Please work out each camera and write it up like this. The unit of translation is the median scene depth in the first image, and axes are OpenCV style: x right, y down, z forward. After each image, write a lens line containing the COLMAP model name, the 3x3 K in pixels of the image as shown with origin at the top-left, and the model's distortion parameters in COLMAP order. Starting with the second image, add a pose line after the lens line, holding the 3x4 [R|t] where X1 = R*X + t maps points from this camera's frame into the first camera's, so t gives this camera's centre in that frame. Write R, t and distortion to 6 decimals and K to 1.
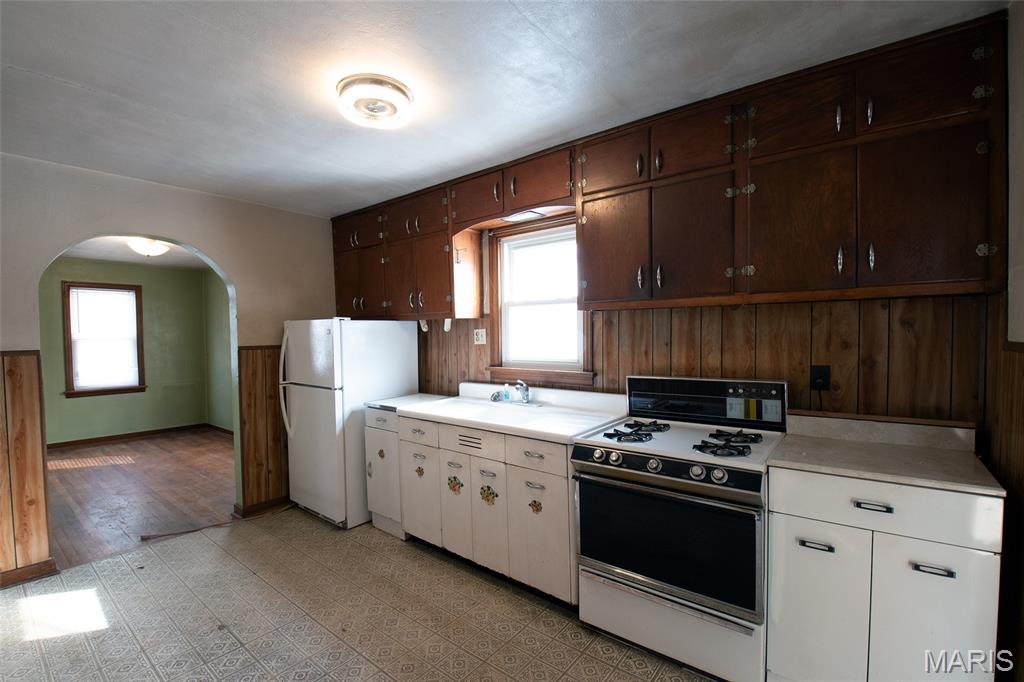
lens RADIAL K [[452.2, 0, 502.3], [0, 452.2, 344.2], [0, 0, 1]] dist [-0.015987, -0.002293]
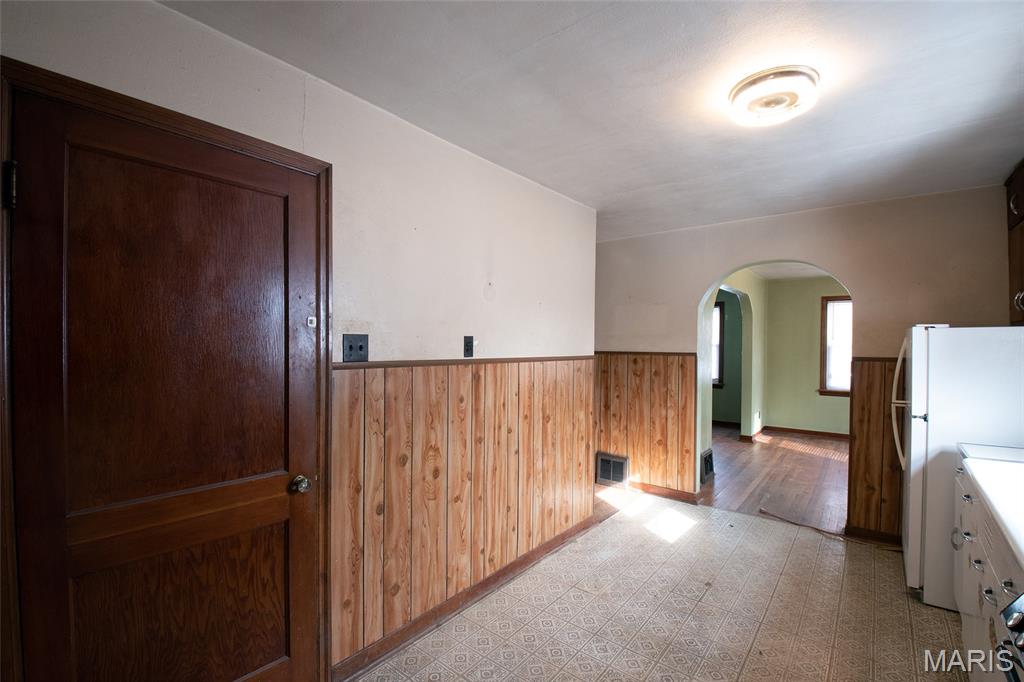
lens RADIAL K [[452.2, 0, 513.4], [0, 452.2, 344.3], [0, 0, 1]] dist [-0.015987, -0.002293]
pose [[0.017865, 0.016488, -0.999704, 0.439696], [-0.030433, 0.999410, 0.015940, -0.019156], [0.999377, 0.030140, 0.018356, 0.322868]]
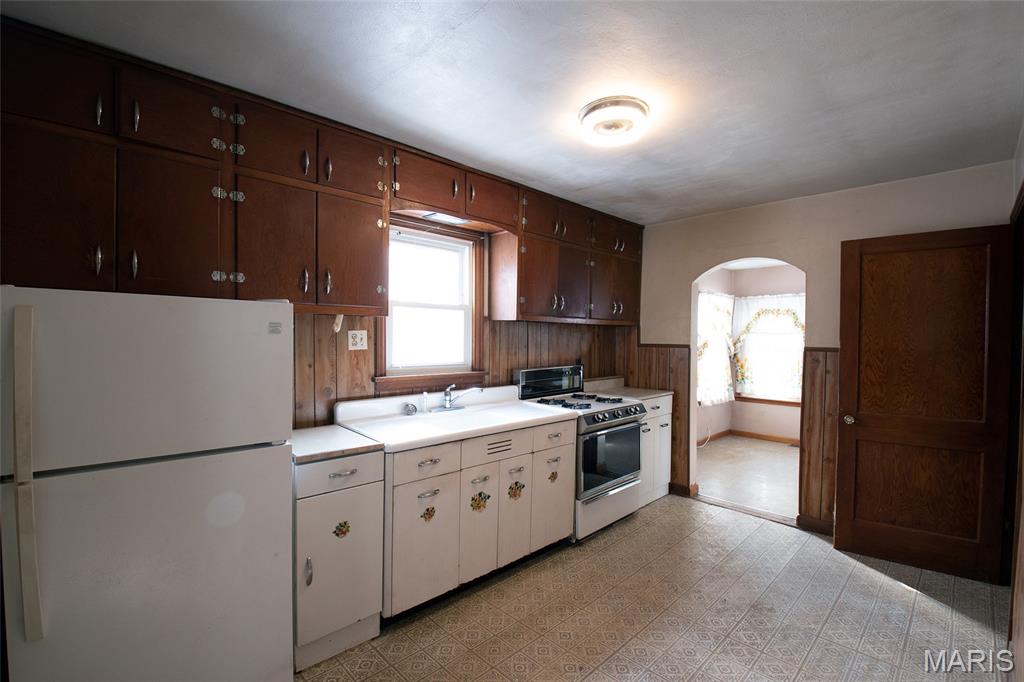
lens RADIAL K [[452.2, 0, 507.3], [0, 452.2, 344.6], [0, 0, 1]] dist [-0.015987, -0.002293]
pose [[0.121685, -0.002753, 0.992565, -0.934751], [0.012958, 0.999915, 0.001185, -0.007913], [-0.992484, 0.012717, 0.121710, 0.767048]]
